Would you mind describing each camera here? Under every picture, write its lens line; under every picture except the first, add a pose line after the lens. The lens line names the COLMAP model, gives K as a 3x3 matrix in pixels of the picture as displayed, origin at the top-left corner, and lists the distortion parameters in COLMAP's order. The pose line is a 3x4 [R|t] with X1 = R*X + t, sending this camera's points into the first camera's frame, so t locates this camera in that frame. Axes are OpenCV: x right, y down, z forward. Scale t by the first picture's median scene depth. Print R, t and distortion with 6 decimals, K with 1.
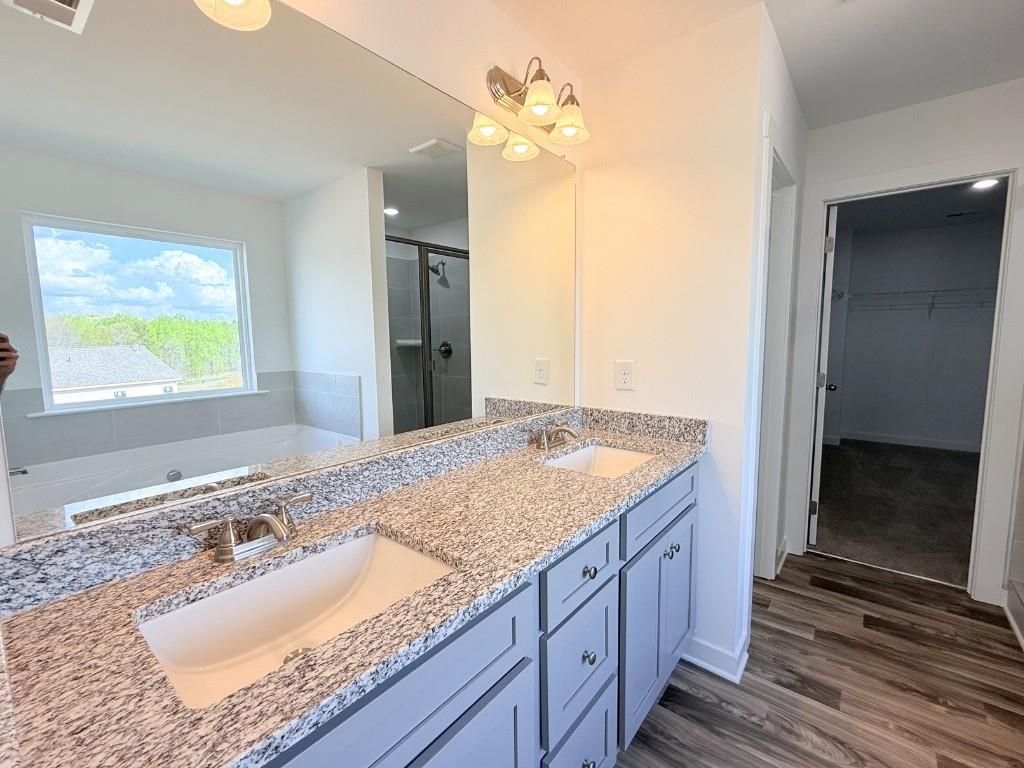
lens RADIAL K [[446.6, 0, 508.3], [0, 446.6, 380.9], [0, 0, 1]] dist [-0.000005, -0.000205]
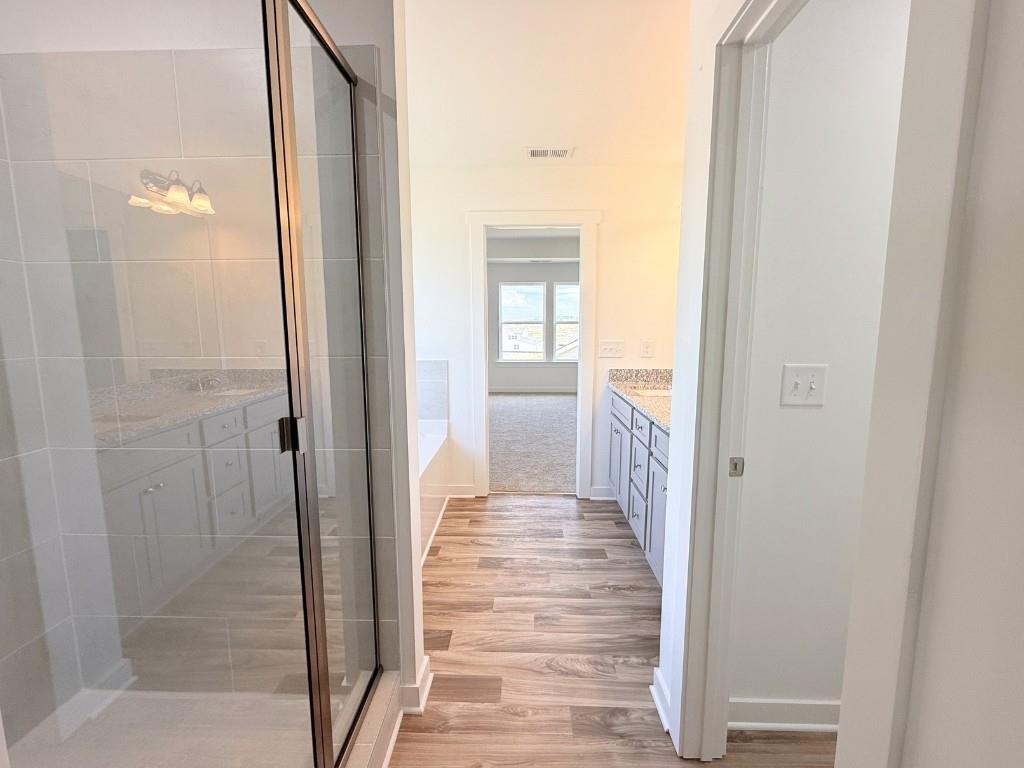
lens RADIAL K [[446.6, 0, 512.1], [0, 446.6, 380.3], [0, 0, 1]] dist [-0.000005, -0.000205]
pose [[-0.793601, 0.090686, -0.601642, 1.361393], [-0.055400, 0.973952, 0.219881, -0.185207], [0.605911, 0.207829, -0.767906, 1.517885]]
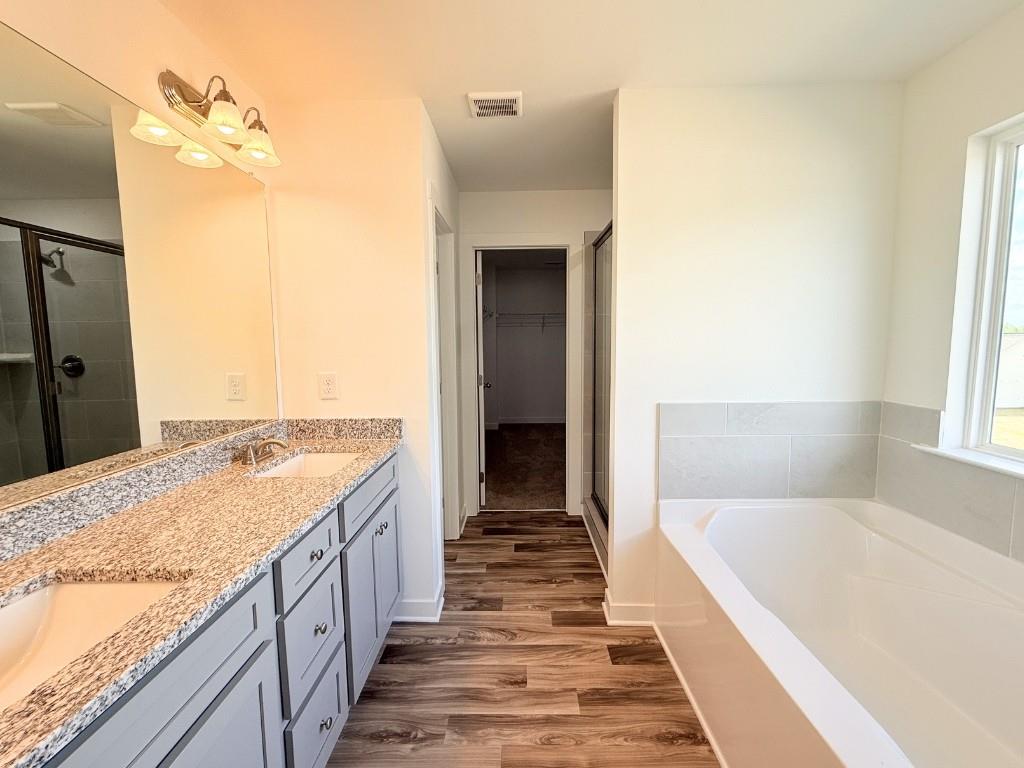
lens RADIAL K [[446.6, 0, 514.1], [0, 446.6, 382.2], [0, 0, 1]] dist [-0.000005, -0.000205]
pose [[0.781025, -0.055557, 0.622024, -0.075373], [0.064734, 0.997872, 0.007846, -0.000805], [-0.621136, 0.034138, 0.782959, -0.165562]]
